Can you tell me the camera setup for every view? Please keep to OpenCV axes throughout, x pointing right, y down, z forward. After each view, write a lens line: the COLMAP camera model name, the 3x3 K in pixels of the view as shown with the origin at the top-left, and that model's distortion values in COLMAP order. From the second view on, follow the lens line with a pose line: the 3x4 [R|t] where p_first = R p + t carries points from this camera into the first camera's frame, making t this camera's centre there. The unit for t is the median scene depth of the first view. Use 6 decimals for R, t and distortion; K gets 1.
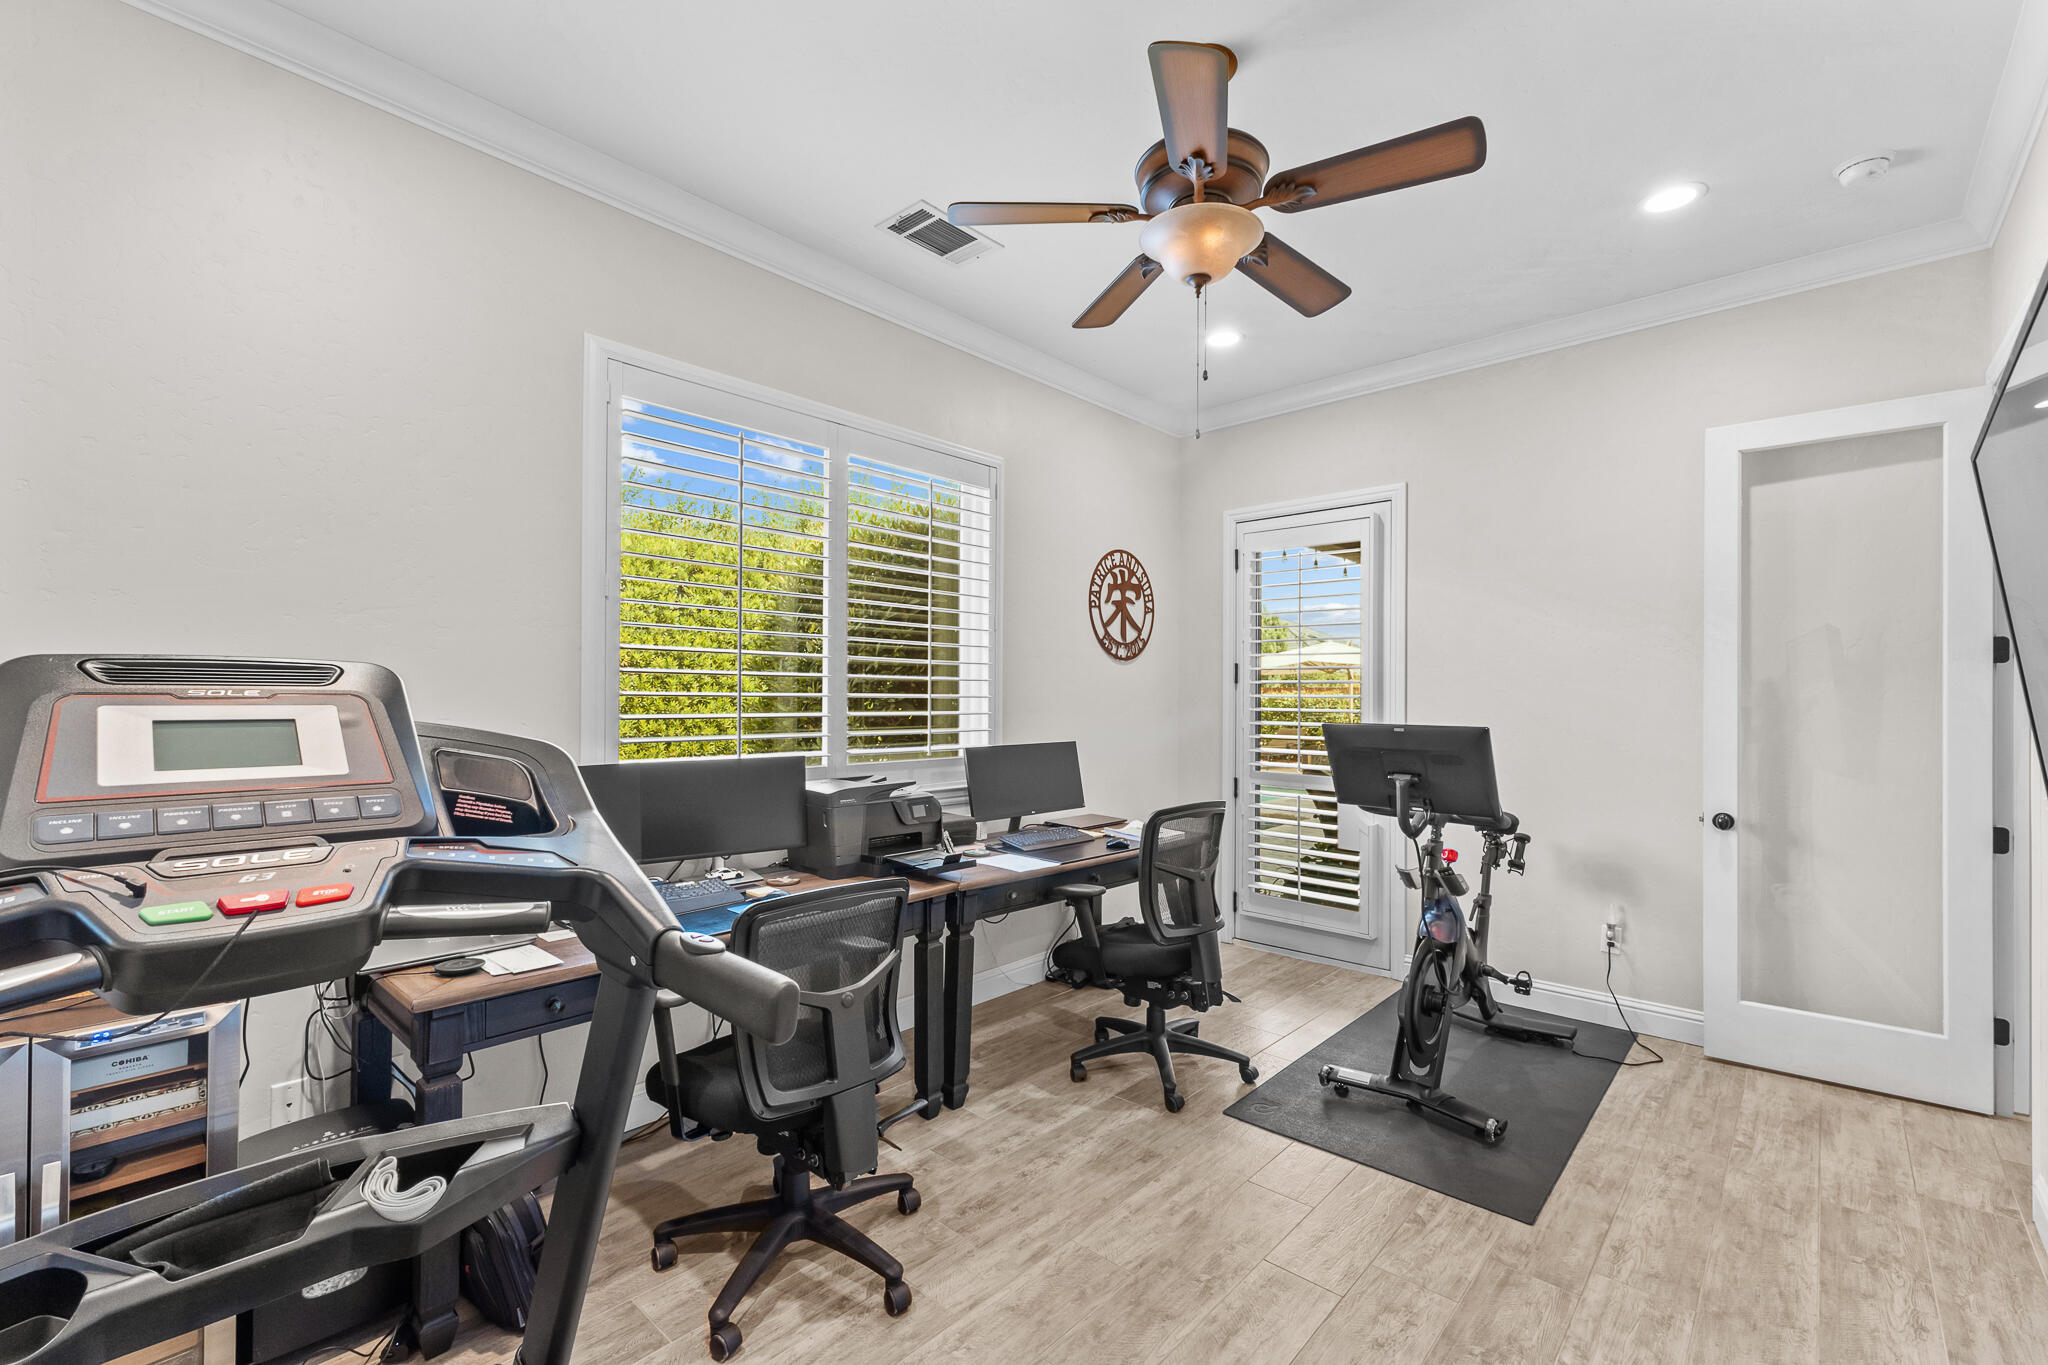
lens RADIAL K [[869.5, 0, 1028.5], [0, 869.5, 690.6], [0, 0, 1]] dist [0.005799, 0.001061]
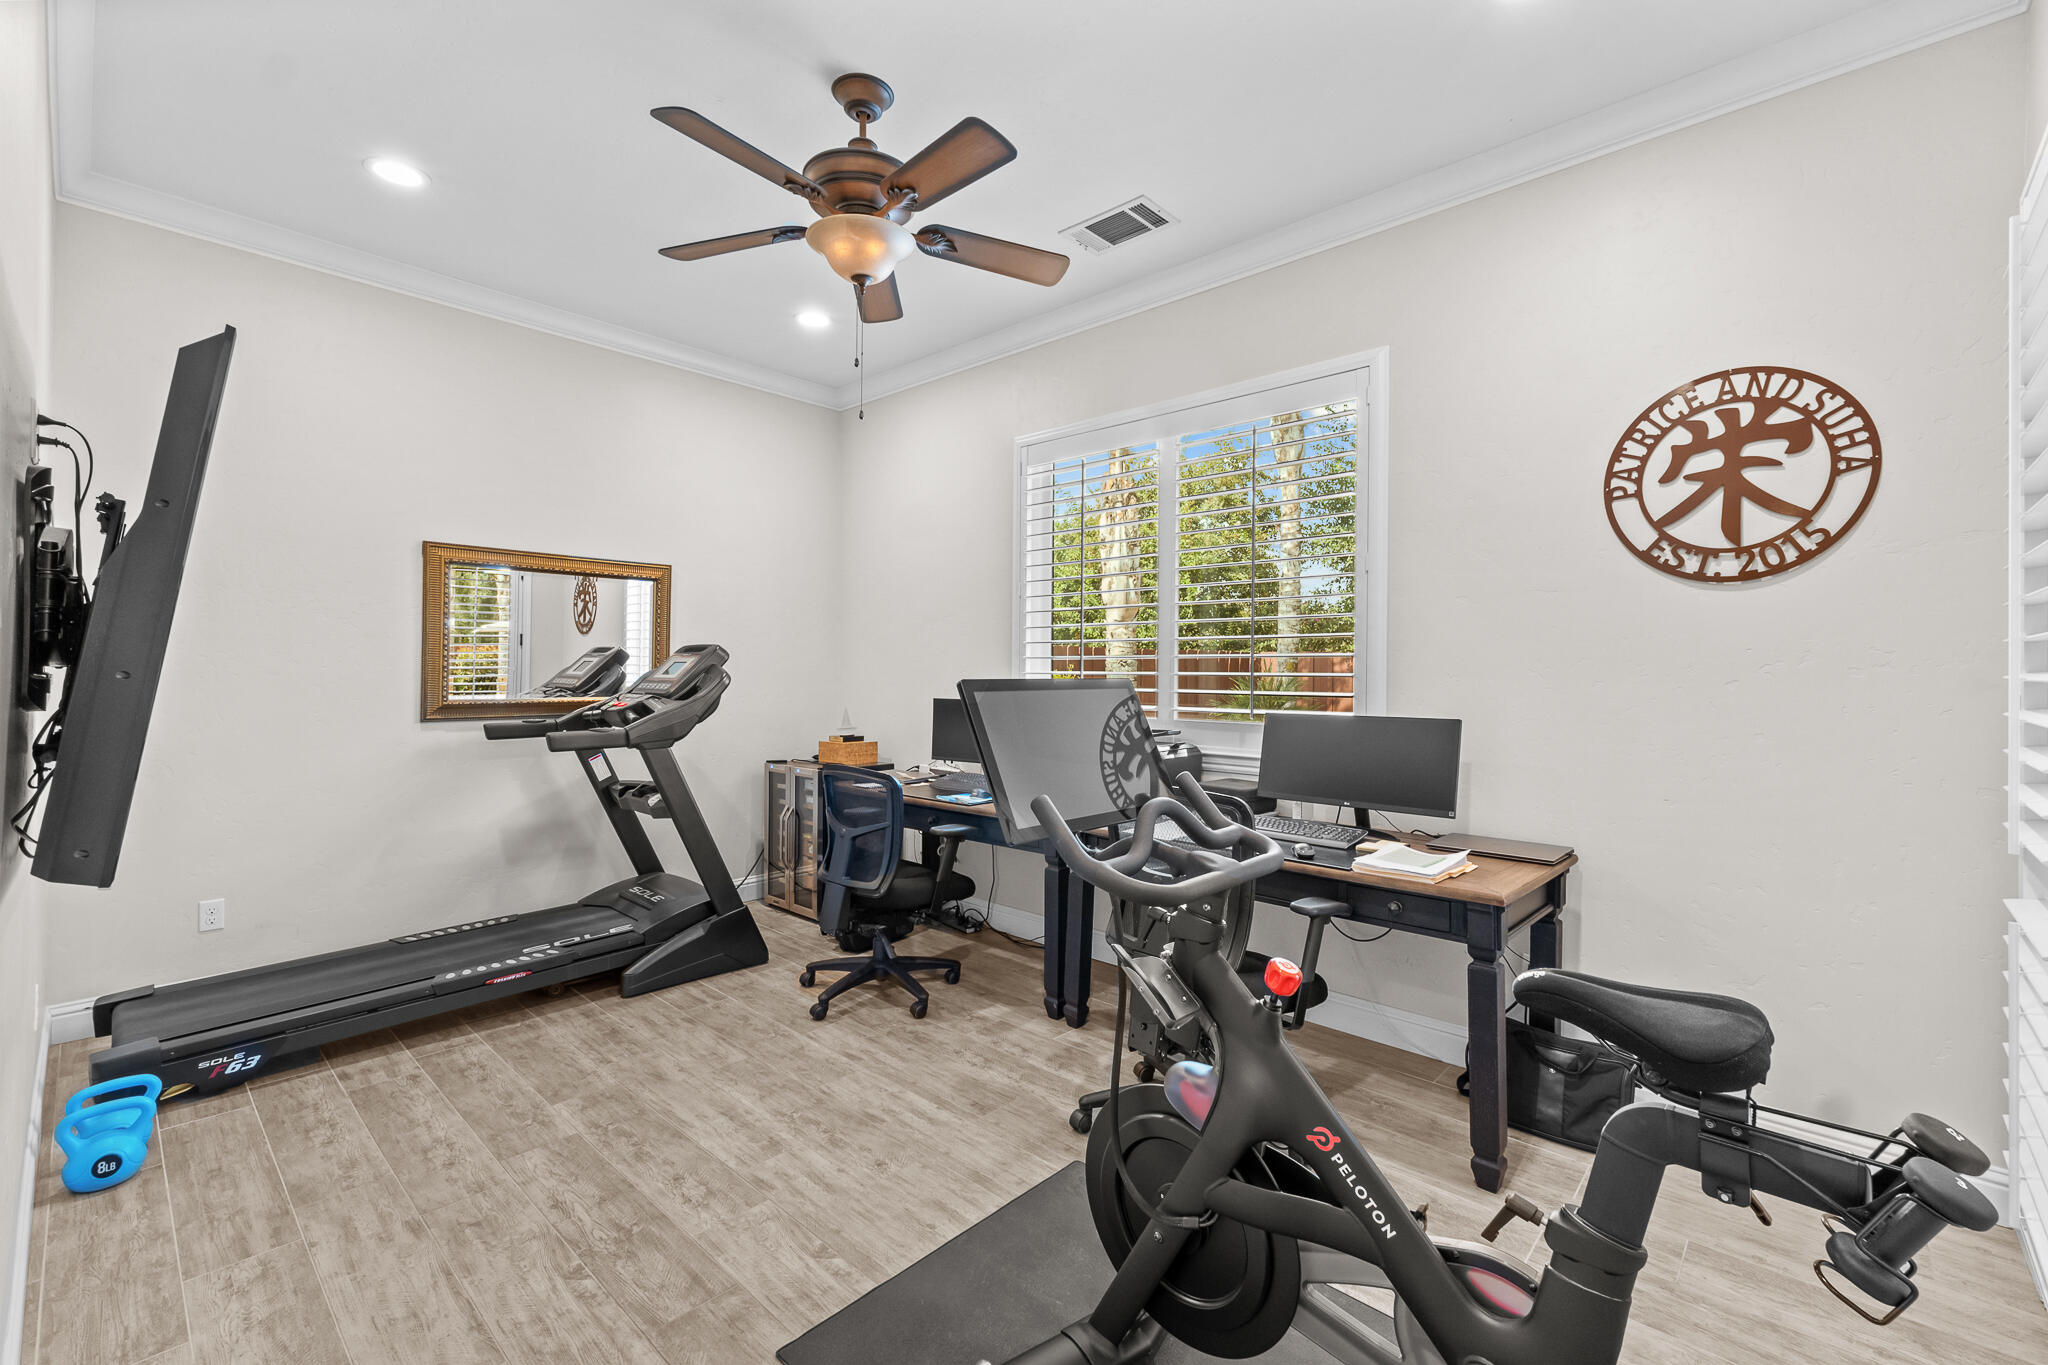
lens RADIAL K [[869.5, 0, 1028.1], [0, 869.5, 672.9], [0, 0, 1]] dist [0.005799, 0.001061]
pose [[-0.006945, -0.004634, -0.999965, 0.642595], [-0.002269, 0.999987, -0.004619, 0.022987], [0.999973, 0.002237, -0.006956, 0.597644]]
